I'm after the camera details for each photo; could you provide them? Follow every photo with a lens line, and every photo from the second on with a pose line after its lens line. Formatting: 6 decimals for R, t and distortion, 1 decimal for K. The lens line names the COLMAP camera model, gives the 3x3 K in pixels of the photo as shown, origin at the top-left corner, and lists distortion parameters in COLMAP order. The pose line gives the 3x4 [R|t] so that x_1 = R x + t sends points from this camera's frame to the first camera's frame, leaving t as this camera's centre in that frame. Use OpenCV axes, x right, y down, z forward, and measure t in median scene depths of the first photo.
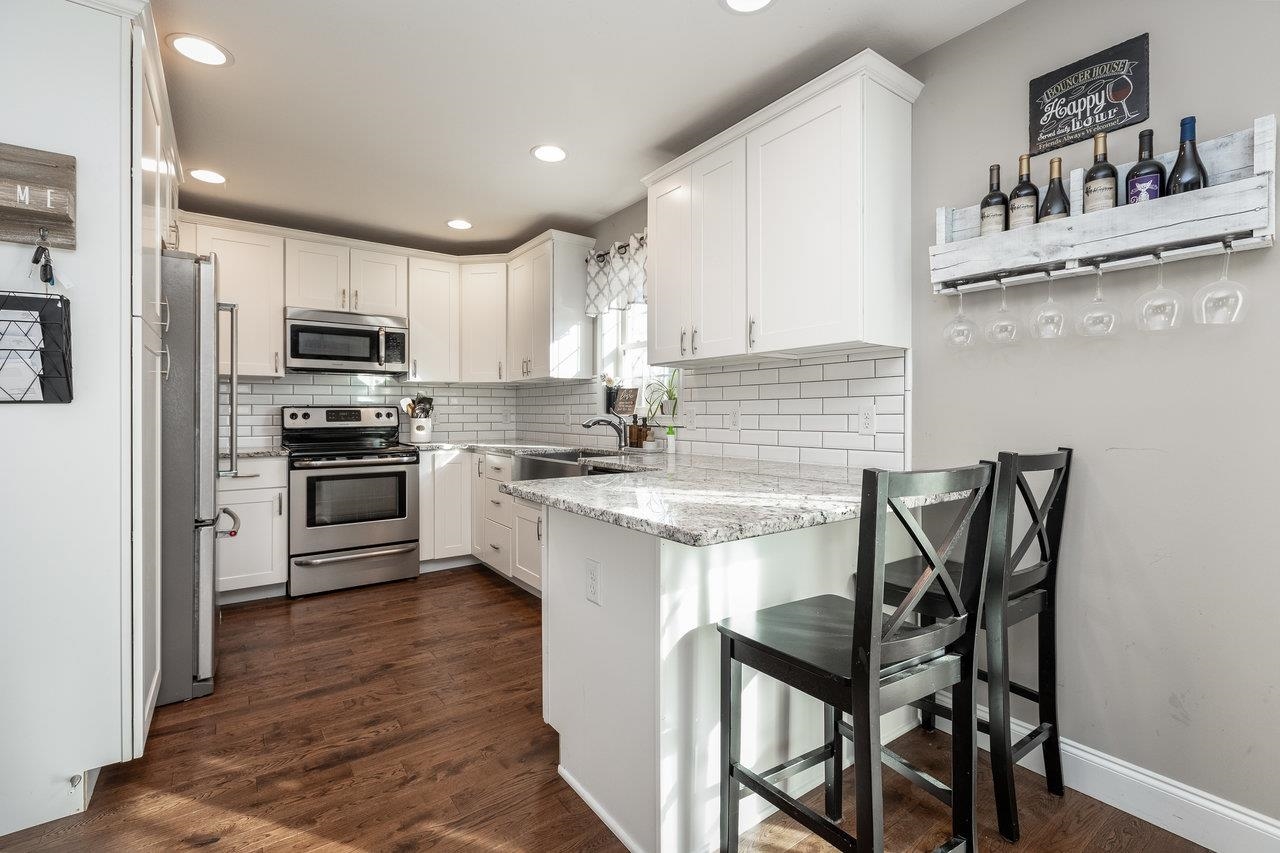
lens RADIAL K [[575.2, 0, 642.5], [0, 575.2, 410.6], [0, 0, 1]] dist [0.001753, -0.000093]
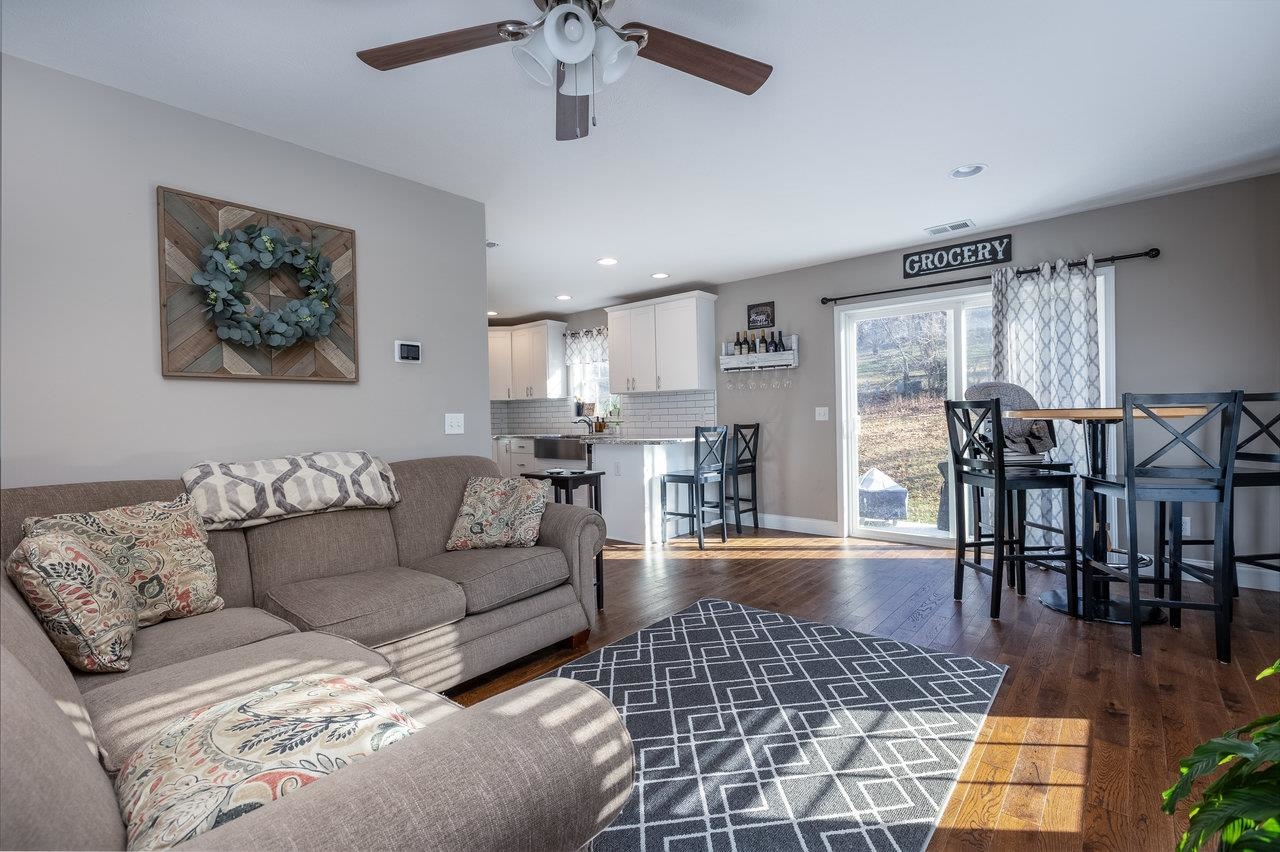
lens RADIAL K [[596.5, 0, 653.4], [0, 596.5, 431.1], [0, 0, 1]] dist [0.020741, -0.000043]
pose [[0.969814, -0.031791, 0.241765, -0.314169], [0.024584, 0.999161, 0.032766, -0.006076], [-0.242604, -0.025833, 0.969781, -1.021557]]
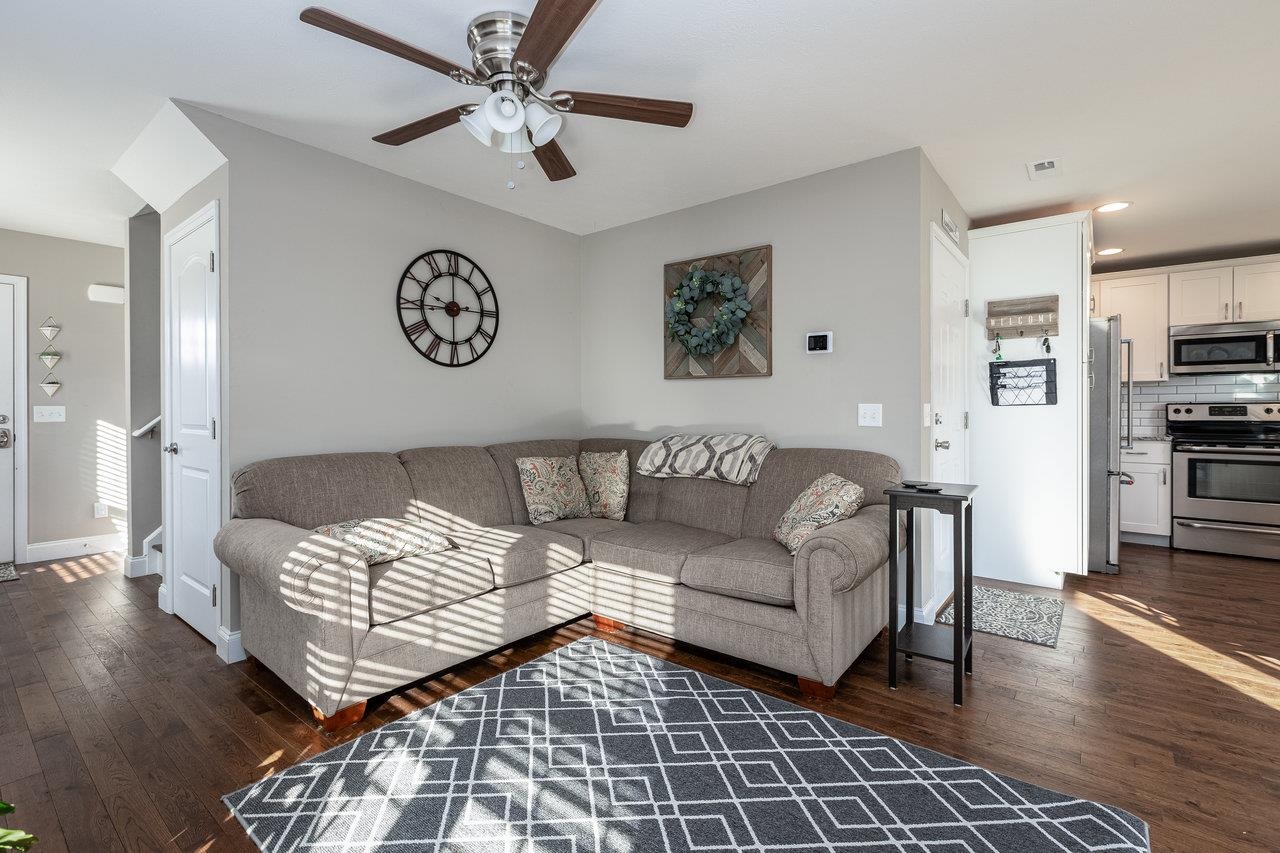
lens RADIAL K [[575.2, 0, 642.5], [0, 575.2, 410.6], [0, 0, 1]] dist [0.001753, -0.000093]
pose [[0.266979, 0.004904, -0.963690, 0.348729], [0.004798, 0.999968, 0.006418, -0.006073], [0.963691, -0.006337, 0.266947, -0.545152]]
